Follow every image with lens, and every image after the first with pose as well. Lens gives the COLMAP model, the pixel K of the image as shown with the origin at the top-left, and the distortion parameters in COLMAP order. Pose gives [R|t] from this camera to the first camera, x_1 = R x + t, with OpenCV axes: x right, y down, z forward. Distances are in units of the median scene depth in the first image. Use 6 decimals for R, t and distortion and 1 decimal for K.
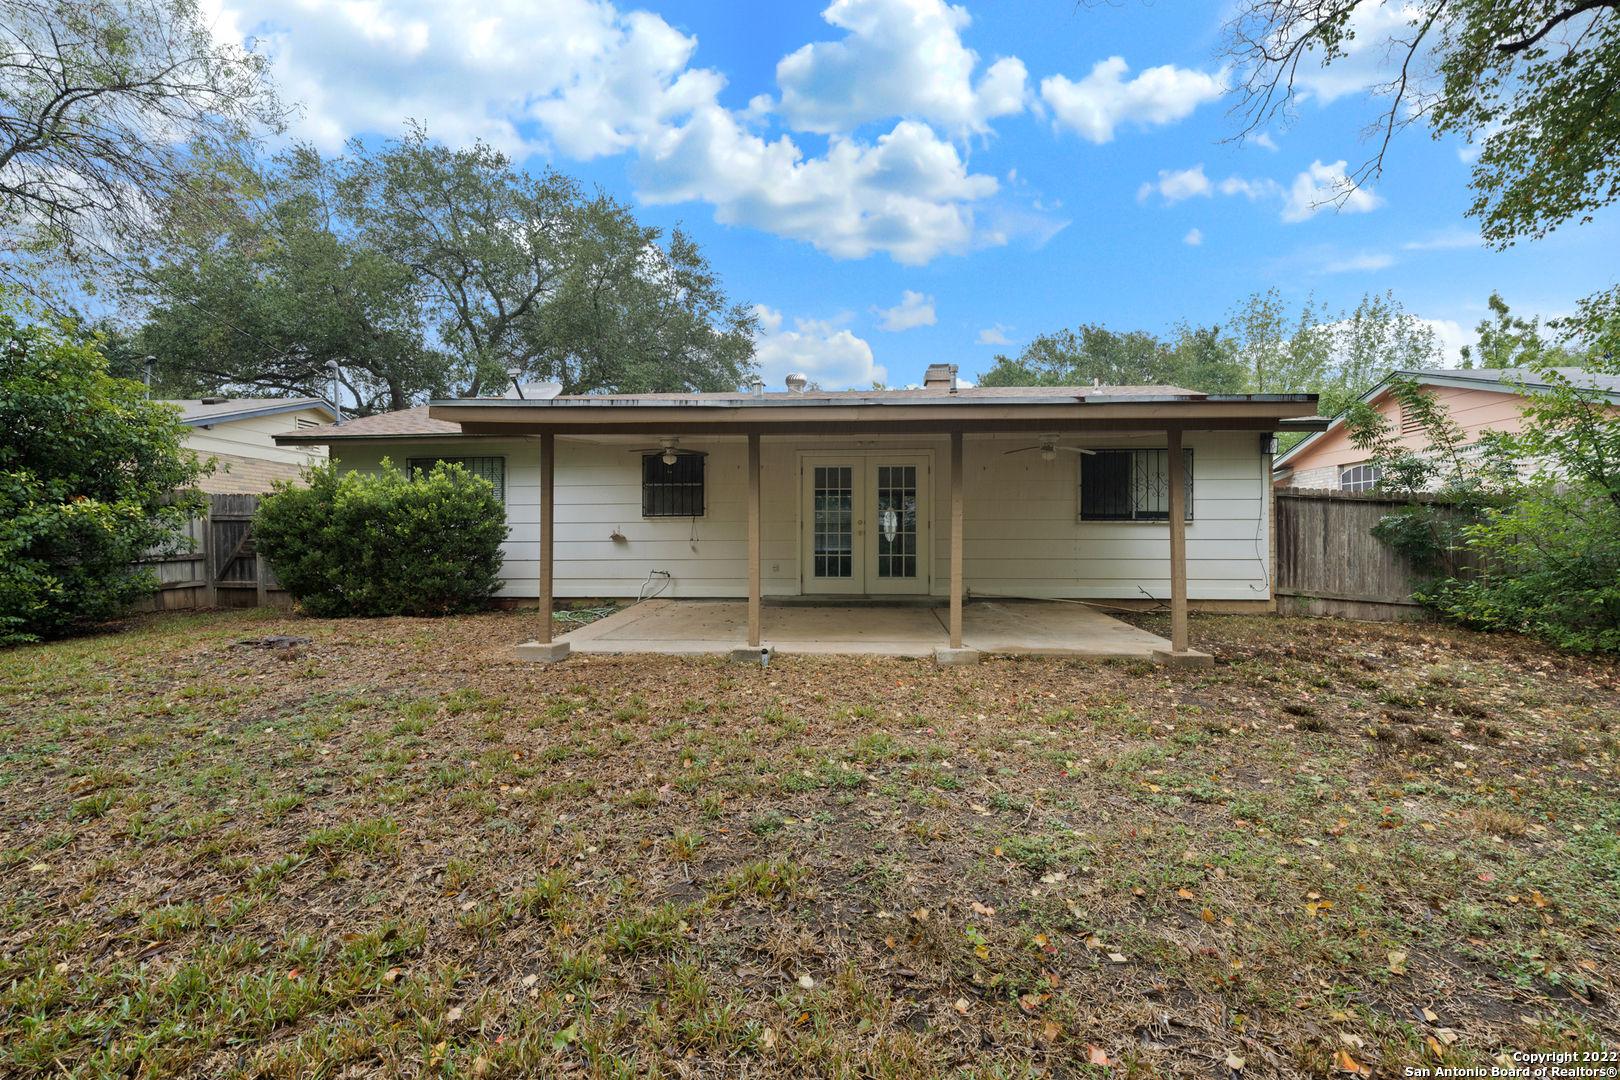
lens RADIAL K [[648.5, 0, 798.1], [0, 648.5, 532.3], [0, 0, 1]] dist [-0.001569, -0.000114]
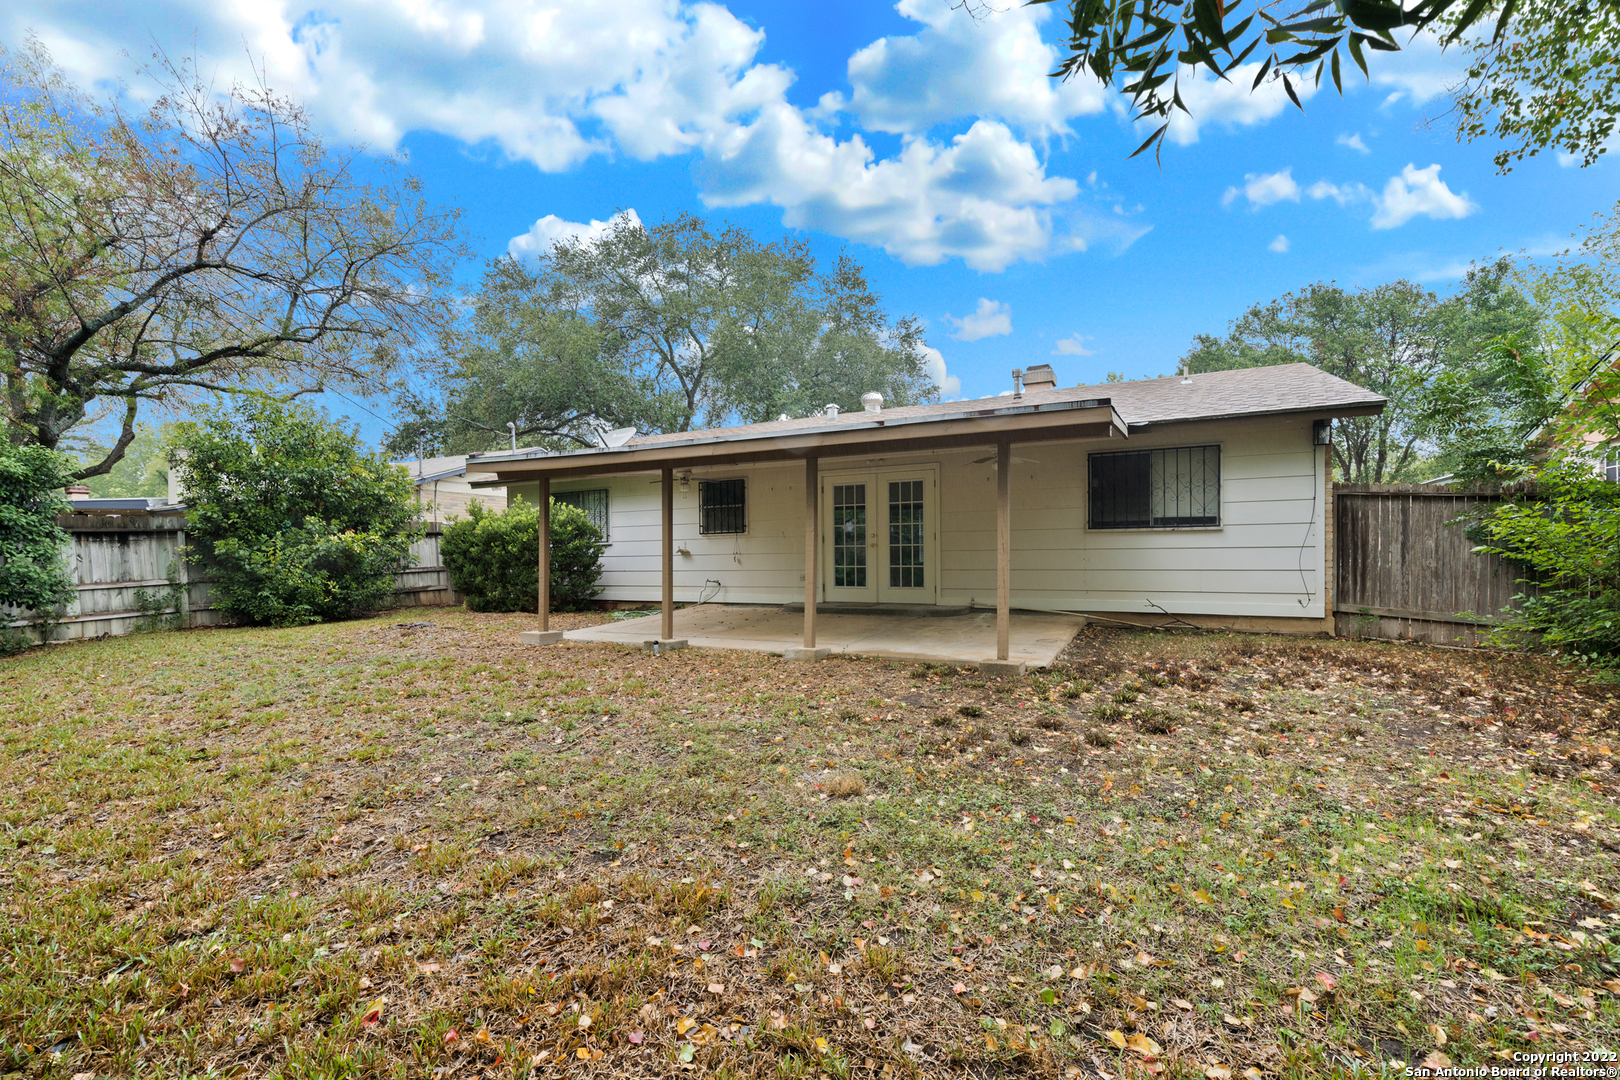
lens RADIAL K [[648.5, 0, 796.2], [0, 648.5, 563.8], [0, 0, 1]] dist [-0.001569, -0.000114]
pose [[0.926839, -0.004001, -0.375438, 0.382287], [0.015805, 0.999473, 0.028367, -0.001093], [0.375126, -0.032226, 0.926413, -0.038584]]
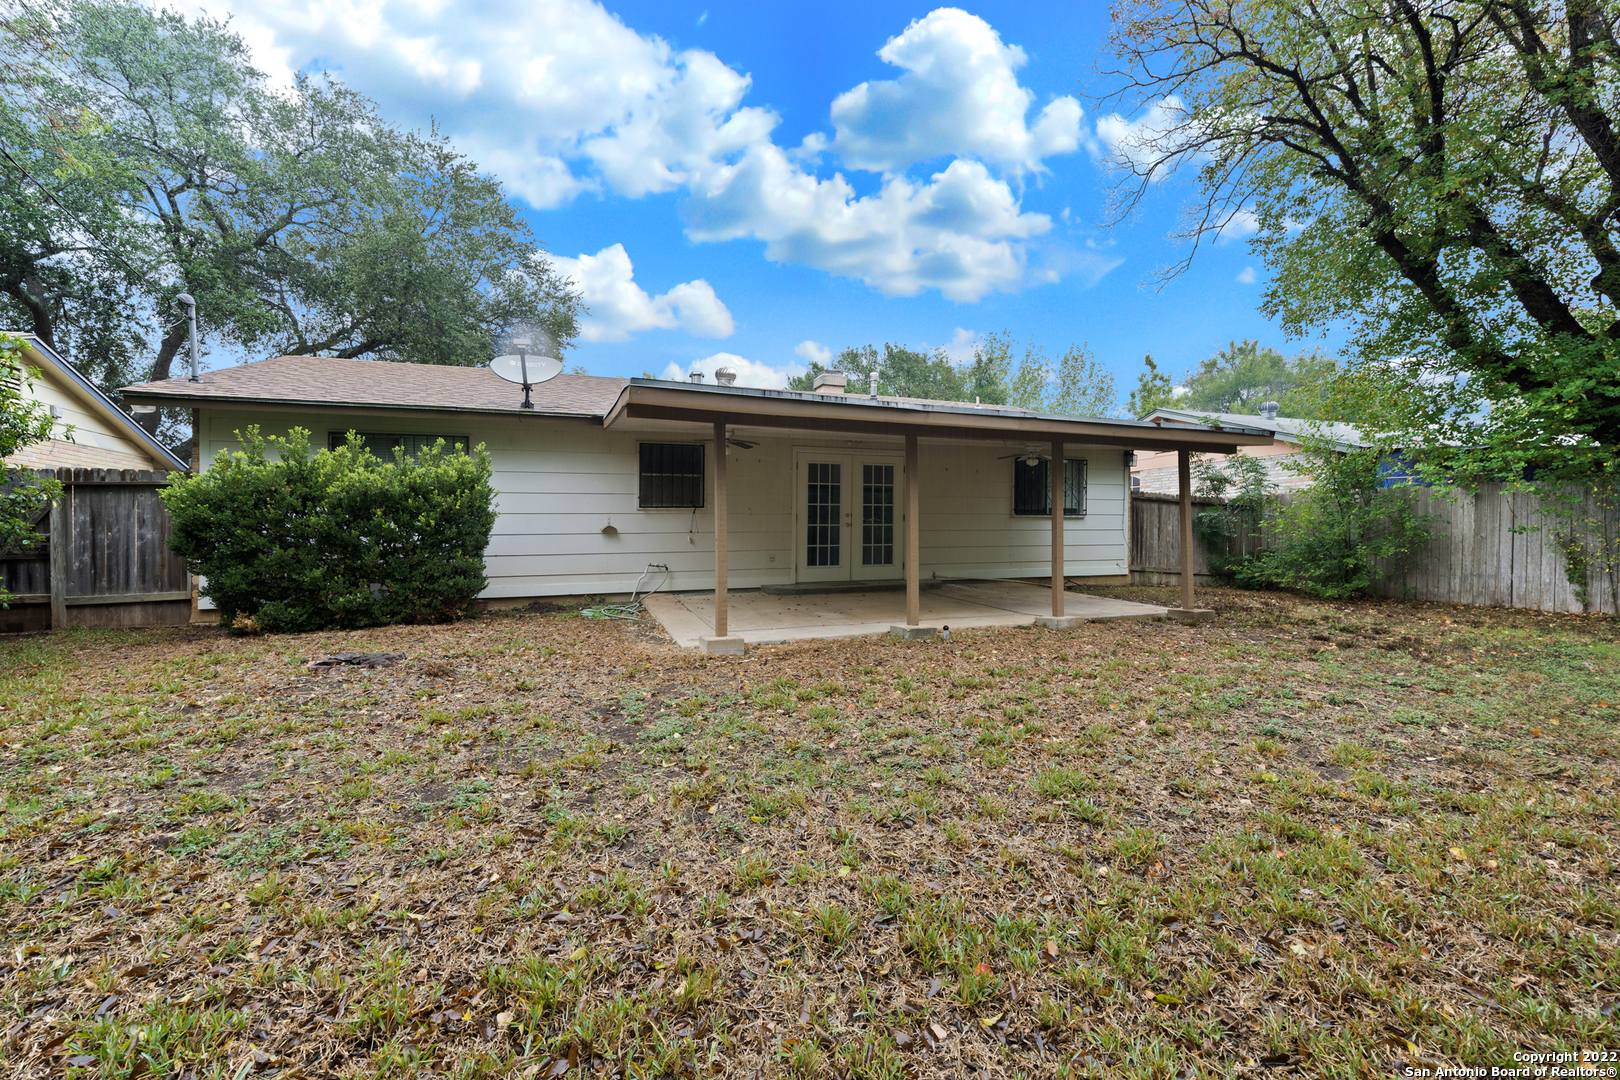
lens RADIAL K [[648.5, 0, 801.6], [0, 648.5, 539.7], [0, 0, 1]] dist [-0.001569, -0.000114]
pose [[0.914750, -0.008444, 0.403933, -0.418417], [-0.000451, 0.999760, 0.021921, 0.002034], [-0.404021, -0.020235, 0.914526, 0.034790]]
